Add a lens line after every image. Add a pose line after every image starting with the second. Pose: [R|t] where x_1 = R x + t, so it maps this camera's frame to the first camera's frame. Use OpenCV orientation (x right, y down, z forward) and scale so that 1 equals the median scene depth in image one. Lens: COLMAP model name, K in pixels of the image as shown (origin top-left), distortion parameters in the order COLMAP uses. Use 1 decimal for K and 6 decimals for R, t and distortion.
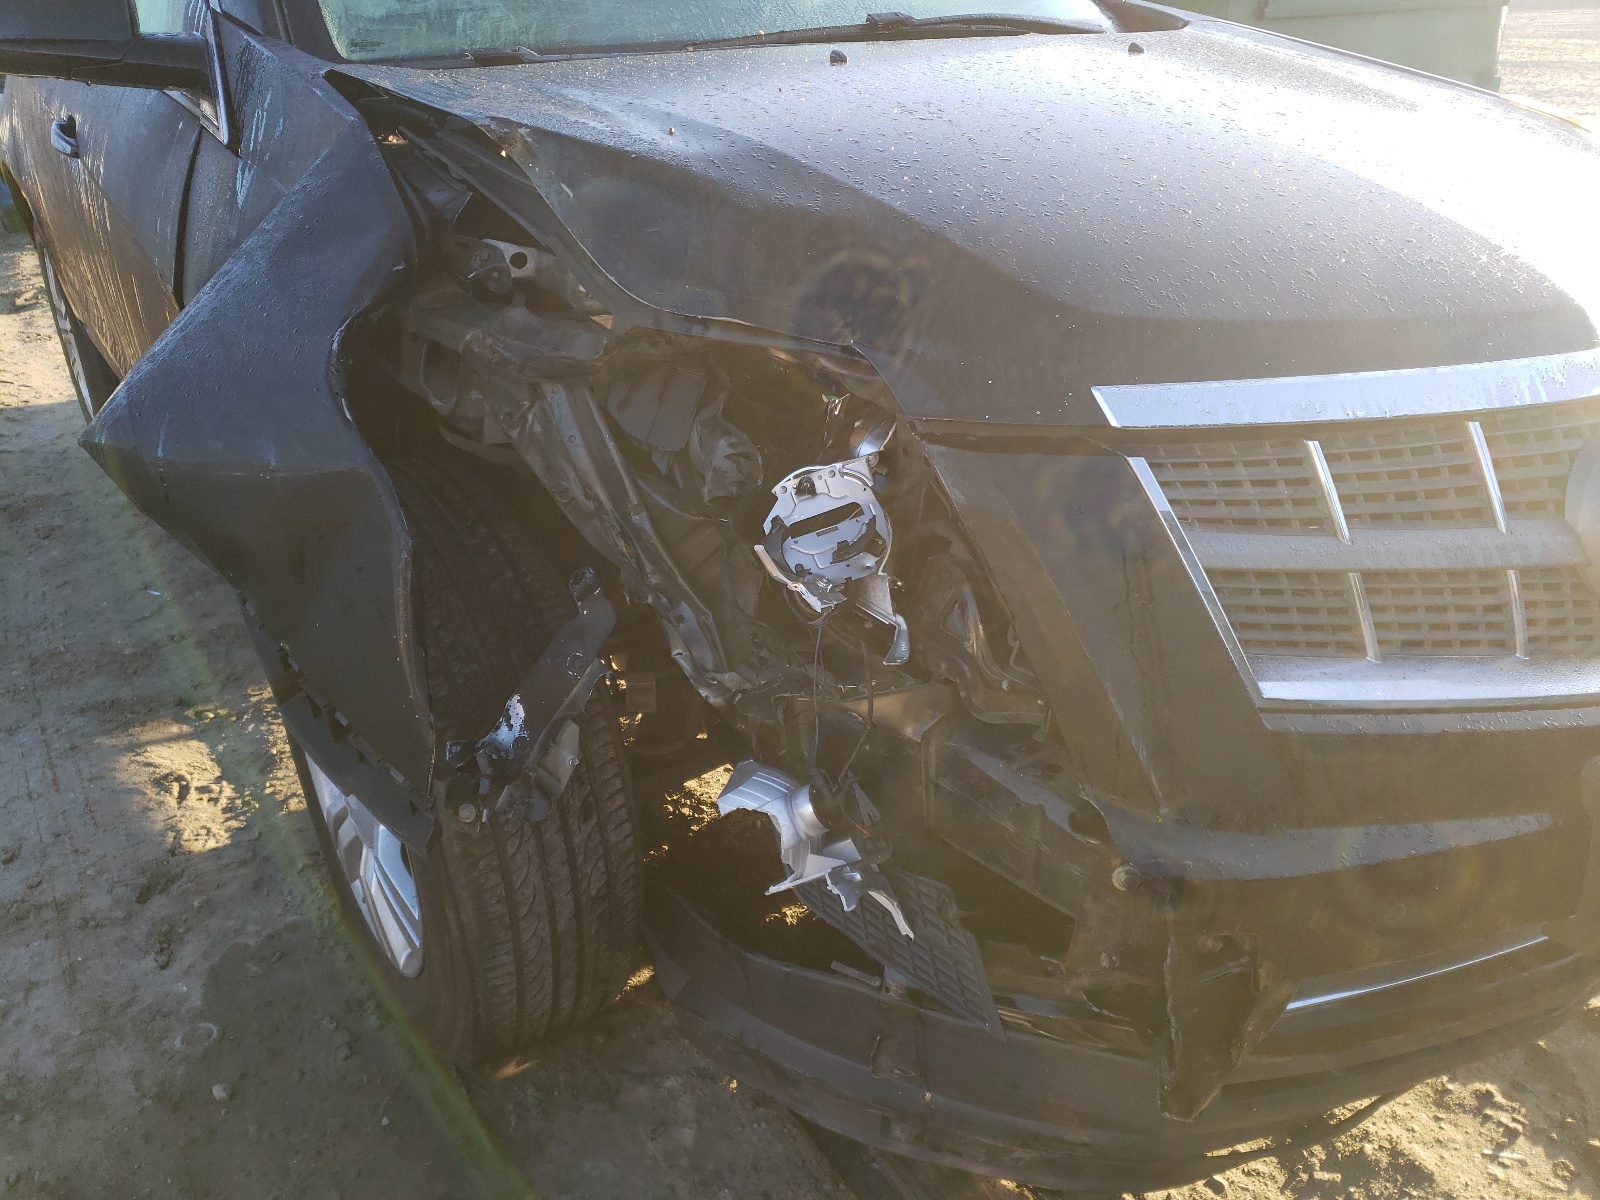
lens RADIAL K [[1273.6, 0, 800.0], [0, 1273.6, 600.0], [0, 0, 1]] dist [0.009172, -0.000301]
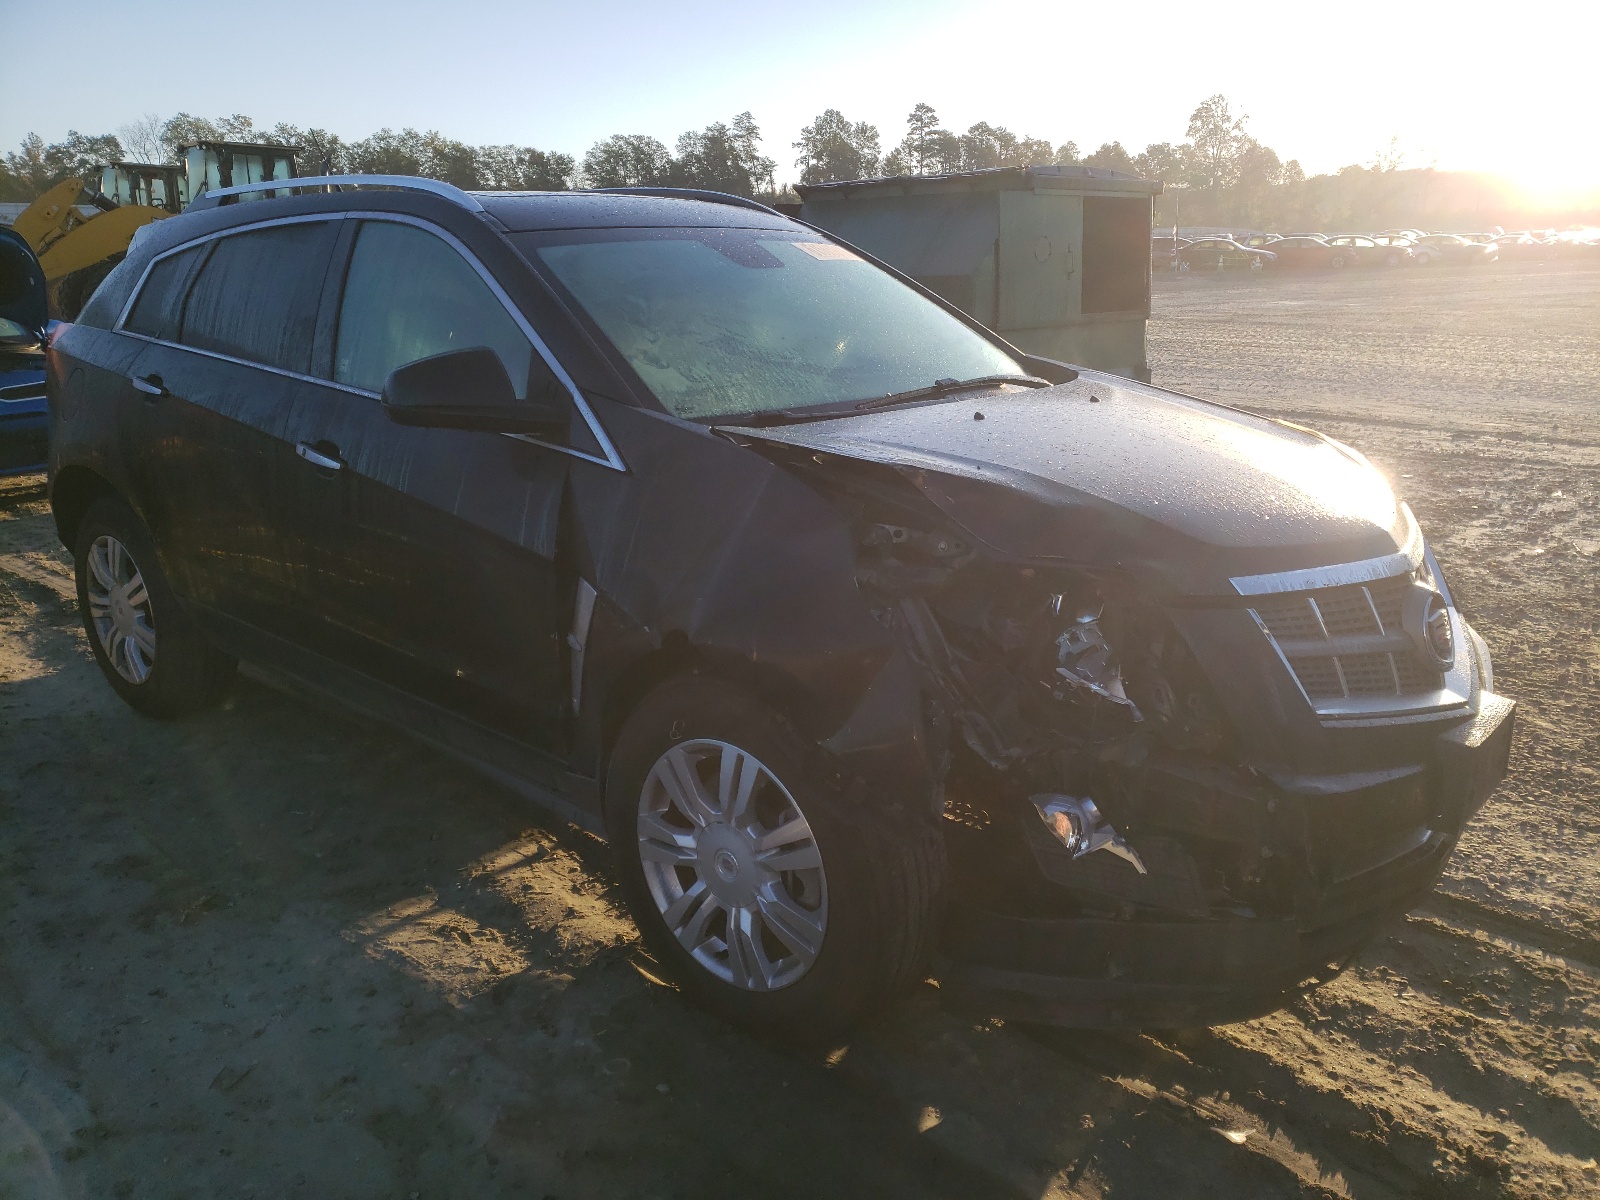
lens RADIAL K [[1273.6, 0, 800.0], [0, 1273.6, 600.0], [0, 0, 1]] dist [0.009172, -0.000301]
pose [[0.961171, -0.059994, 0.269354, -0.868649], [0.109394, 0.978948, -0.172321, 0.134832], [-0.253346, 0.195095, 0.947499, -0.715778]]
